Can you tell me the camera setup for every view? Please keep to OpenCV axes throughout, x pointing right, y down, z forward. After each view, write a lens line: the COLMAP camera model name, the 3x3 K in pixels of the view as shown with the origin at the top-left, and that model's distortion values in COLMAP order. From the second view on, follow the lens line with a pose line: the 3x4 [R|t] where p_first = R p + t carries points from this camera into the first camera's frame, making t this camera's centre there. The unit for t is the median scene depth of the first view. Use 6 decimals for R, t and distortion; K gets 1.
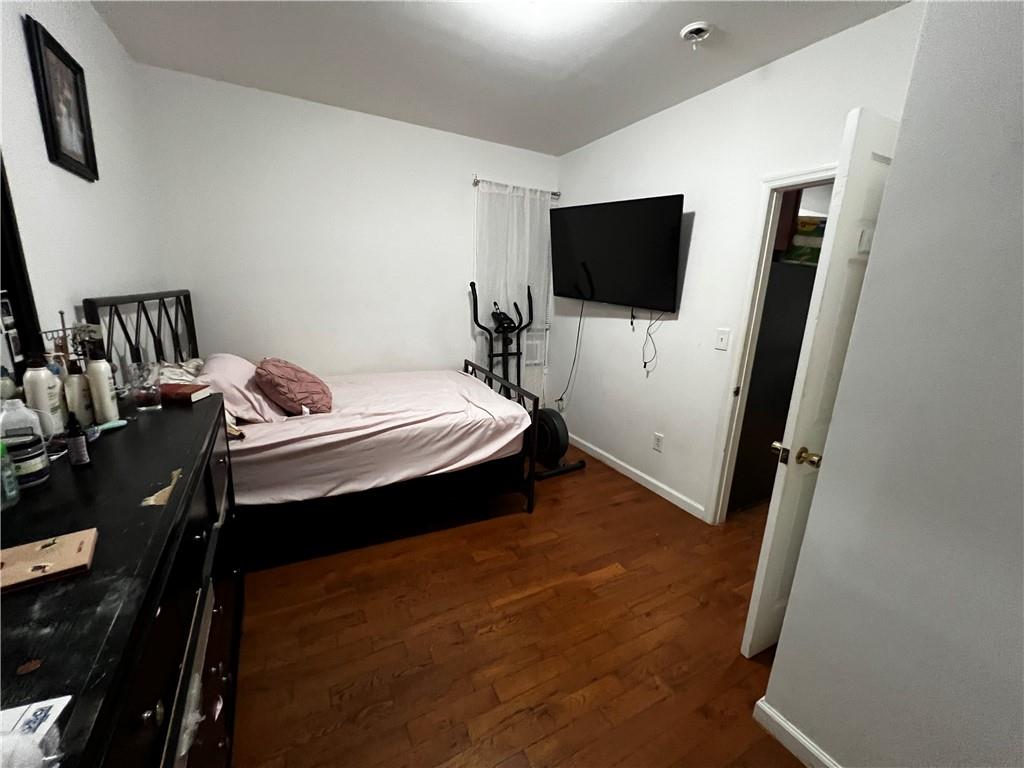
lens RADIAL K [[411.7, 0, 512.0], [0, 411.7, 384.0], [0, 0, 1]] dist [0.000343, -0.000129]
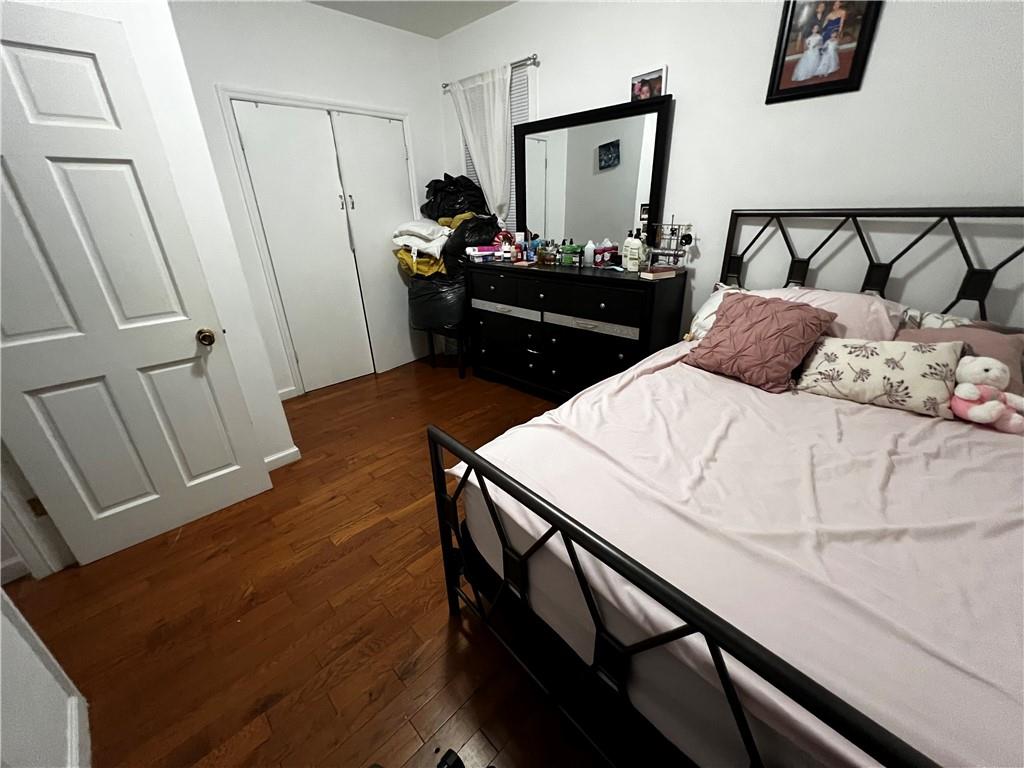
lens RADIAL K [[411.7, 0, 512.0], [0, 411.7, 384.0], [0, 0, 1]] dist [0.000343, -0.000129]
pose [[-0.960514, 0.095543, -0.261313, 0.098111], [-0.077667, 0.809787, 0.581560, -0.321122], [0.267172, 0.578892, -0.770391, 1.480633]]
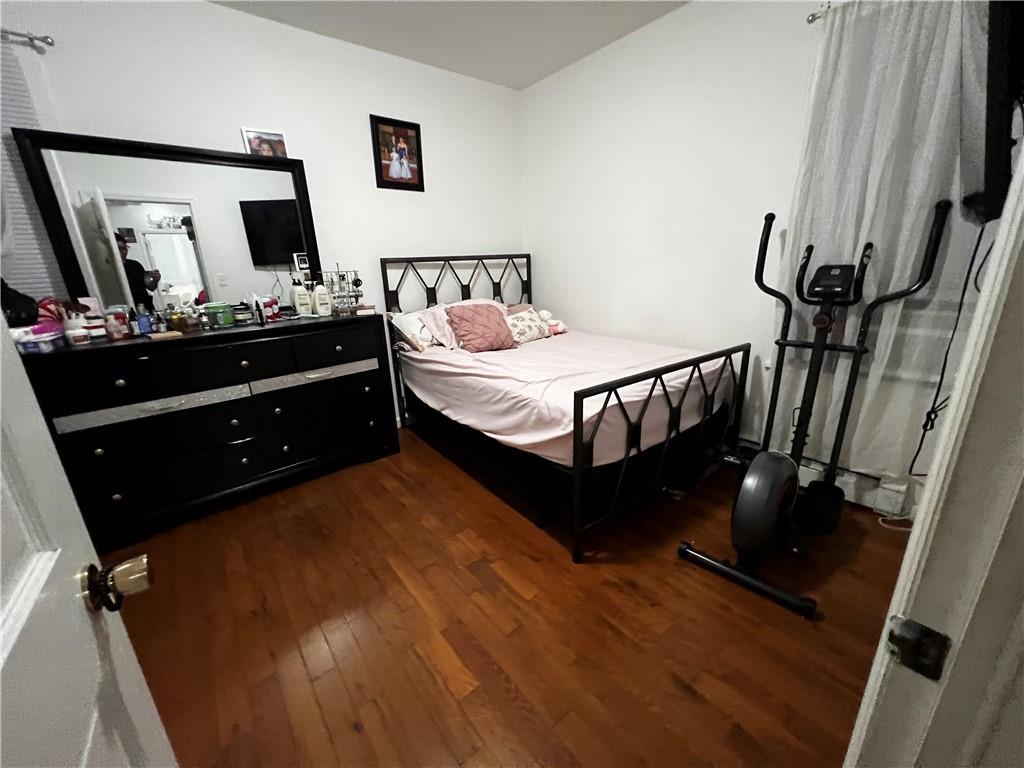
lens RADIAL K [[411.7, 0, 512.0], [0, 411.7, 384.0], [0, 0, 1]] dist [0.000343, -0.000129]
pose [[0.181660, 0.238803, -0.953925, 0.692653], [-0.184340, 0.961138, 0.205504, -0.098733], [0.965929, 0.138515, 0.218621, 0.823523]]
